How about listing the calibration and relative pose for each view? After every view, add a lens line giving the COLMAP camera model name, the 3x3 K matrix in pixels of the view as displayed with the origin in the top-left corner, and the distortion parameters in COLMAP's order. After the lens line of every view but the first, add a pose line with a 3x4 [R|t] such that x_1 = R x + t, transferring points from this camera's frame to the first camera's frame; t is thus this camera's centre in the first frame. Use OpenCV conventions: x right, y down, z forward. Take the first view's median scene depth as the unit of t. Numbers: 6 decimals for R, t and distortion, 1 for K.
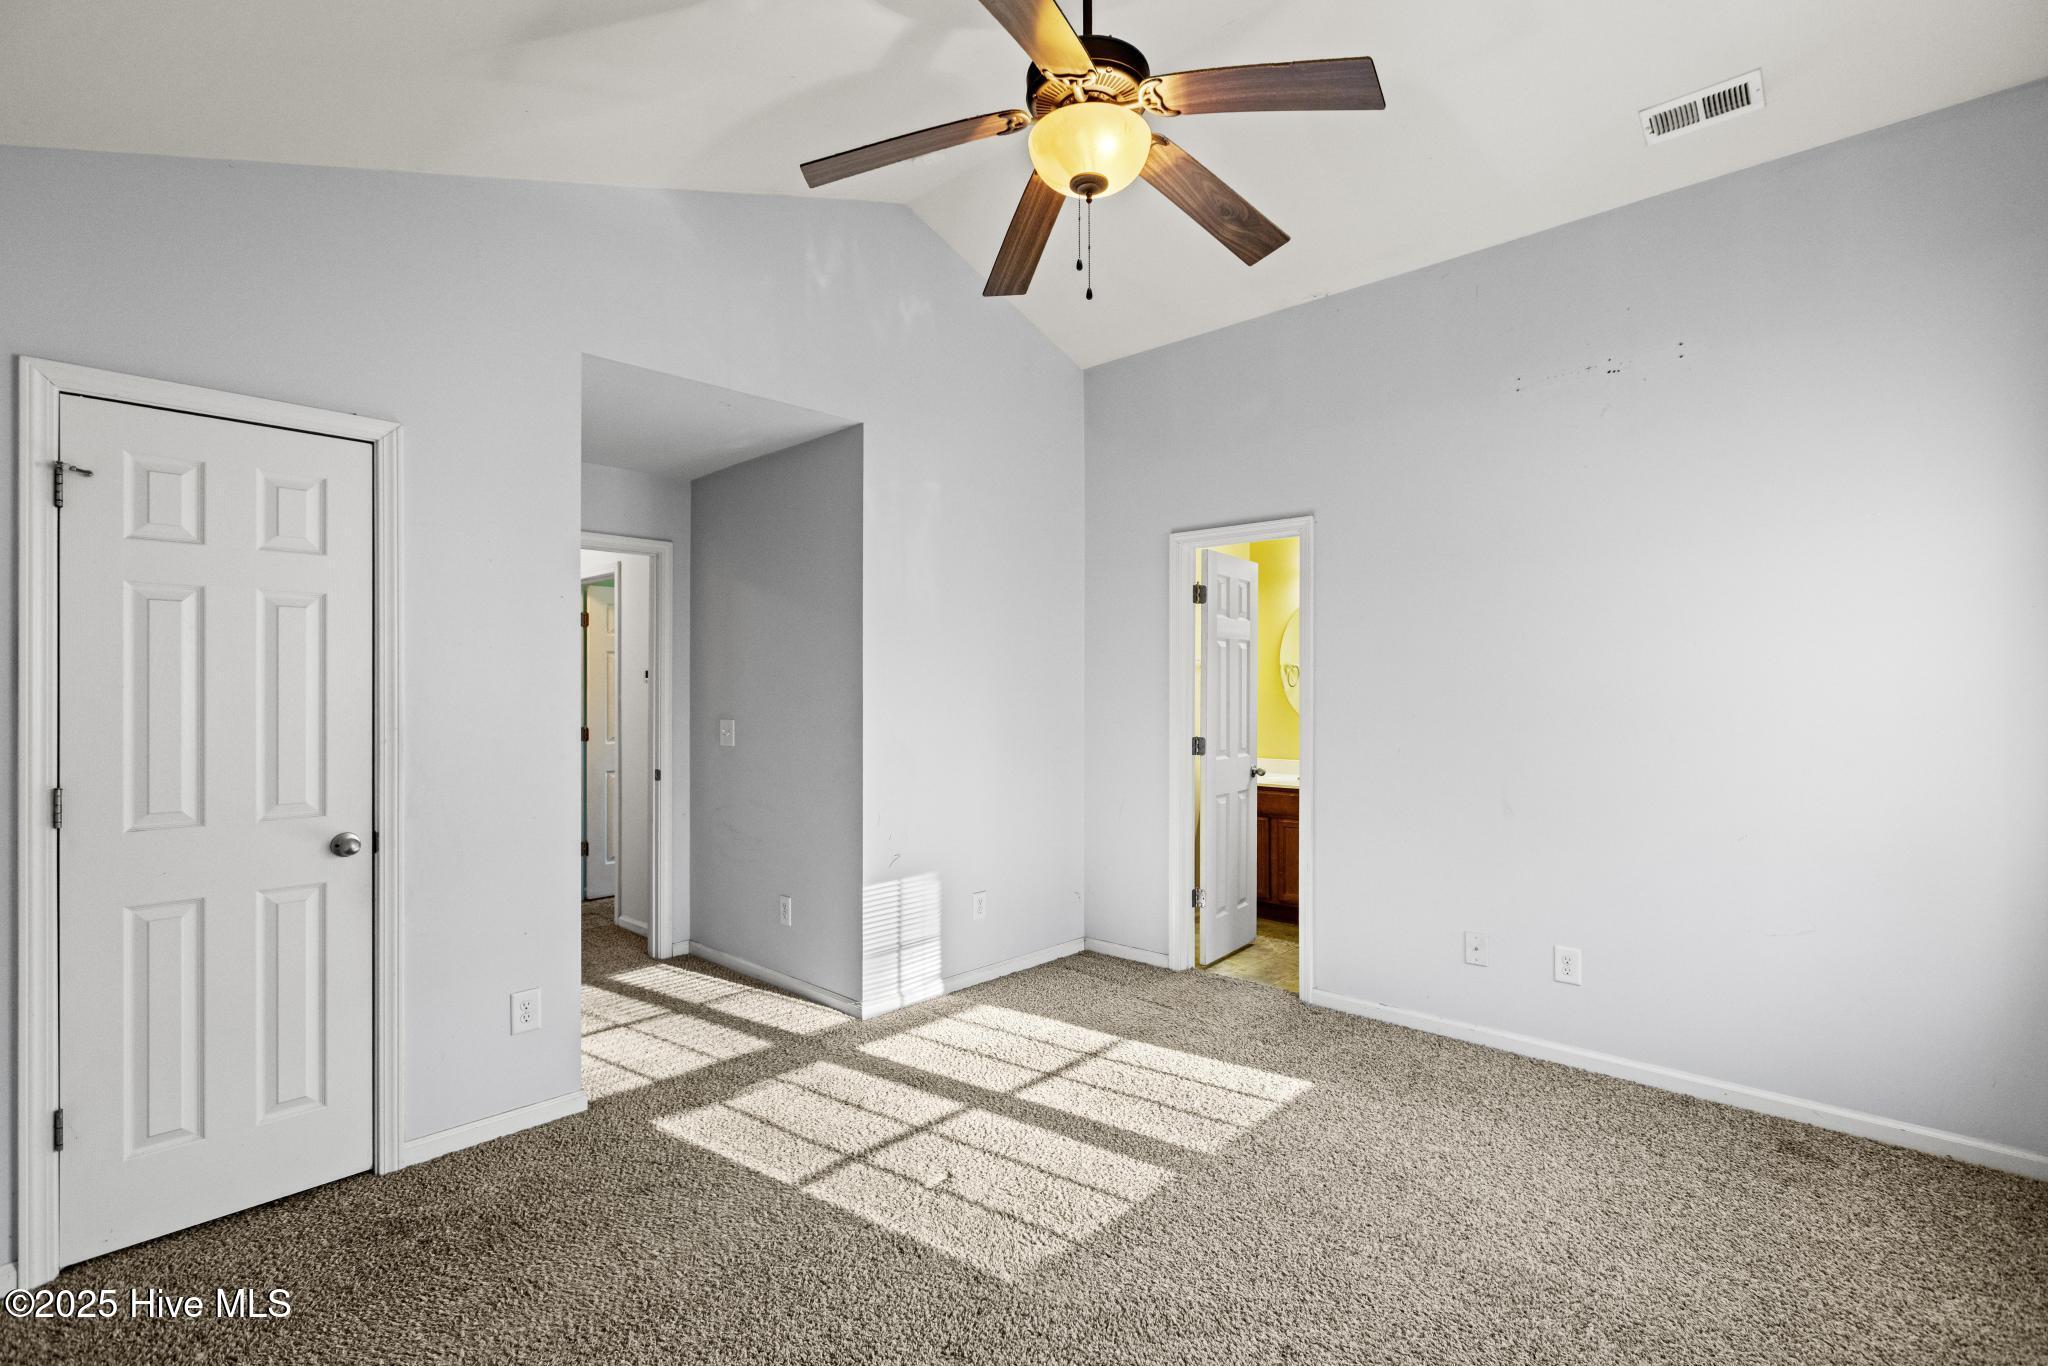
lens RADIAL K [[911.4, 0, 1017.1], [0, 911.4, 692.3], [0, 0, 1]] dist [0.002730, 0.000152]
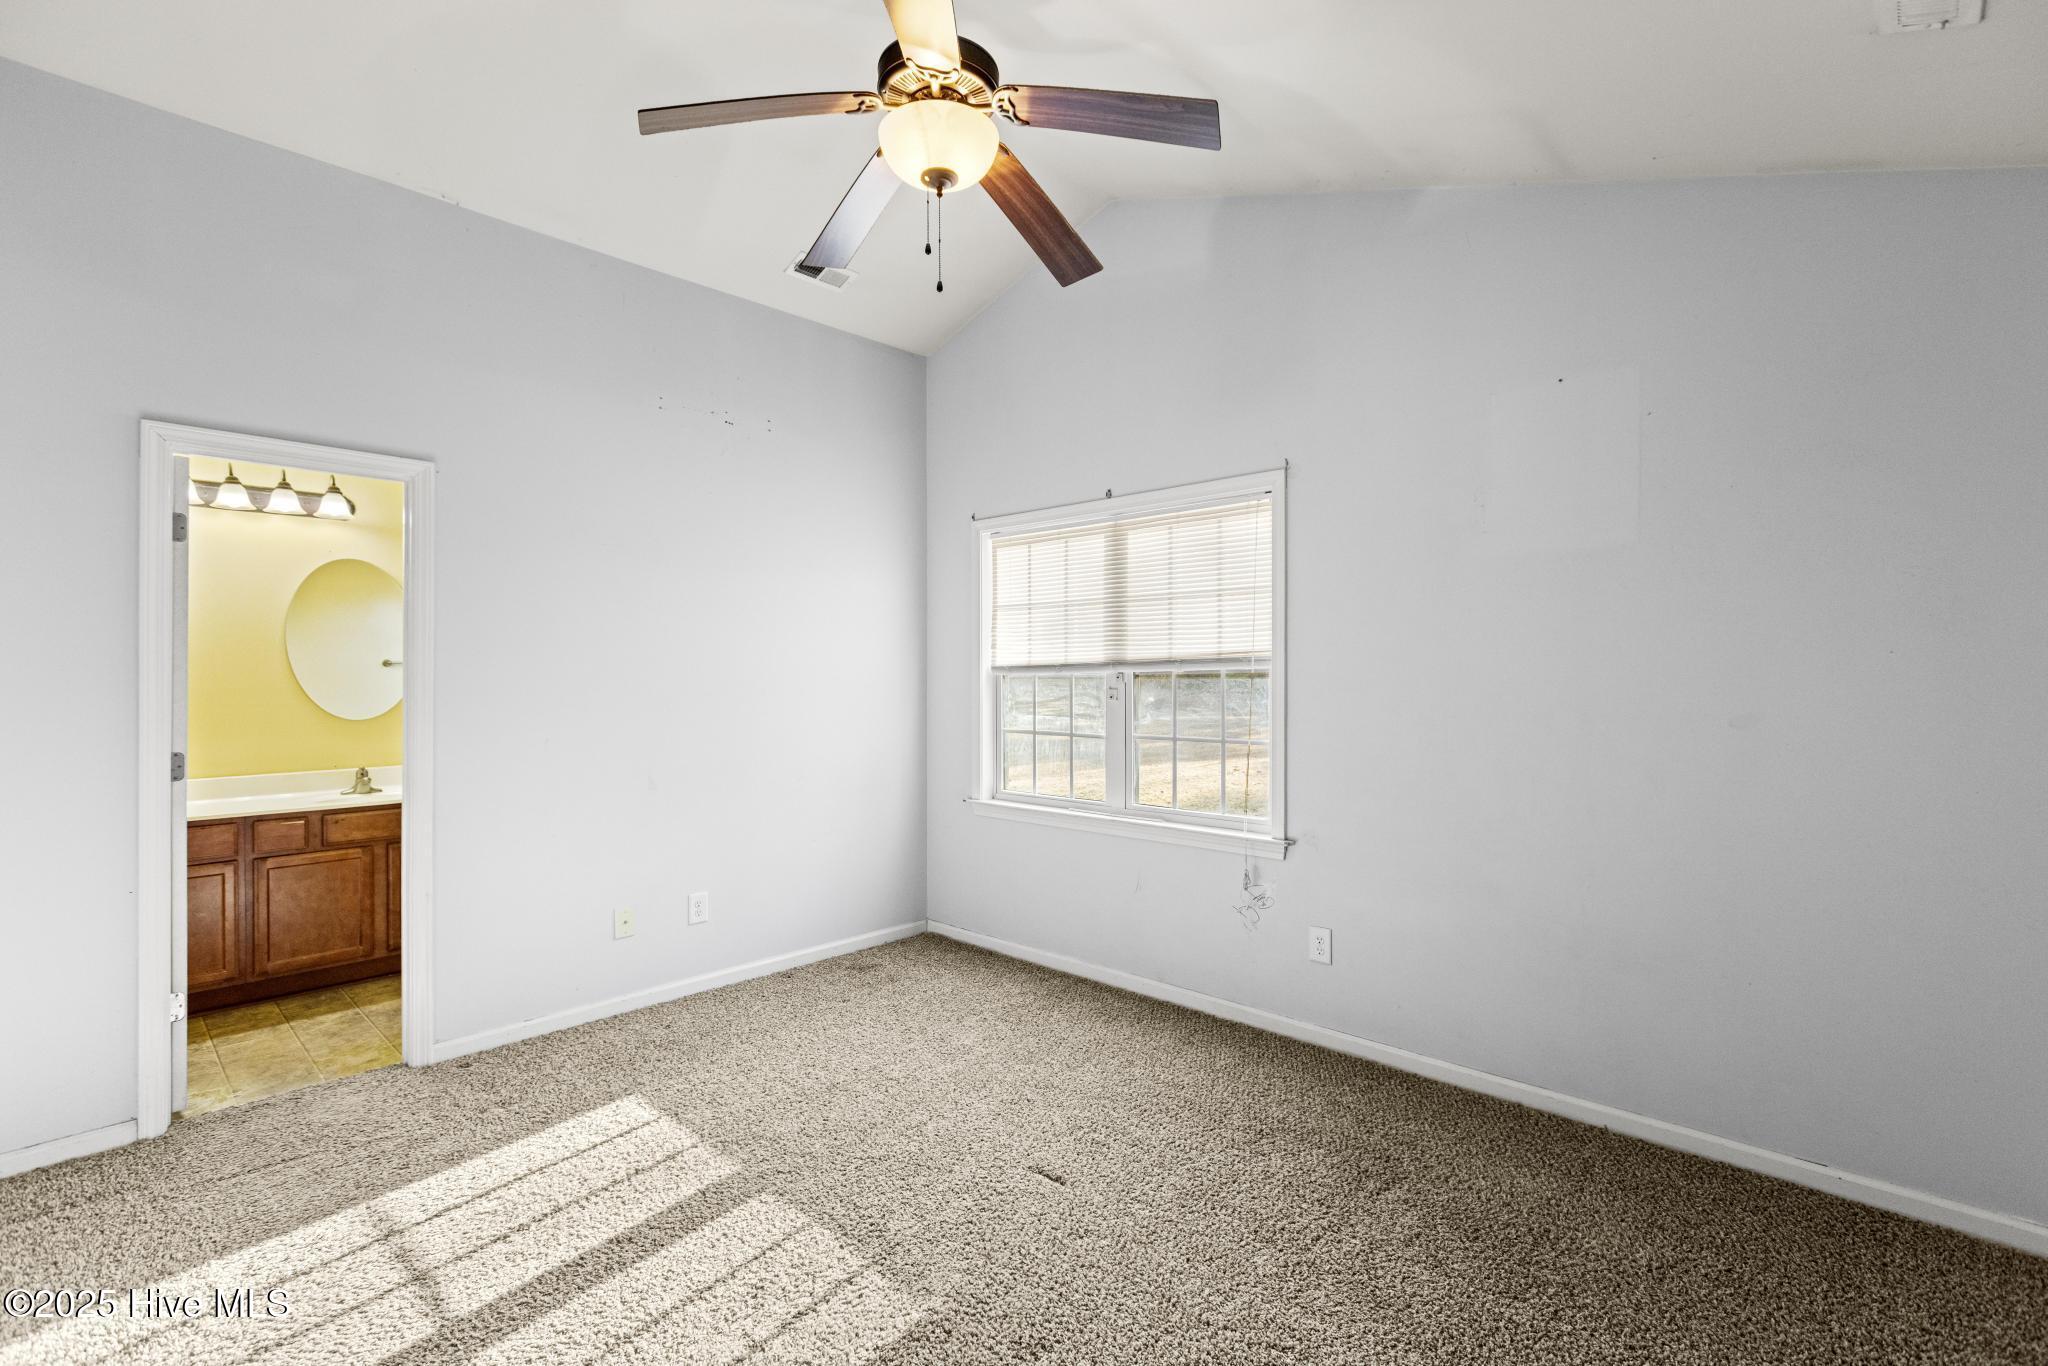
lens RADIAL K [[928.1, 0, 1025.5], [0, 928.1, 678.1], [0, 0, 1]] dist [-0.001187, -0.000425]
pose [[0.021256, -0.003883, 0.999767, -0.621643], [0.007009, 0.999968, 0.003735, -0.002075], [-0.999749, 0.006928, 0.021283, 0.572578]]
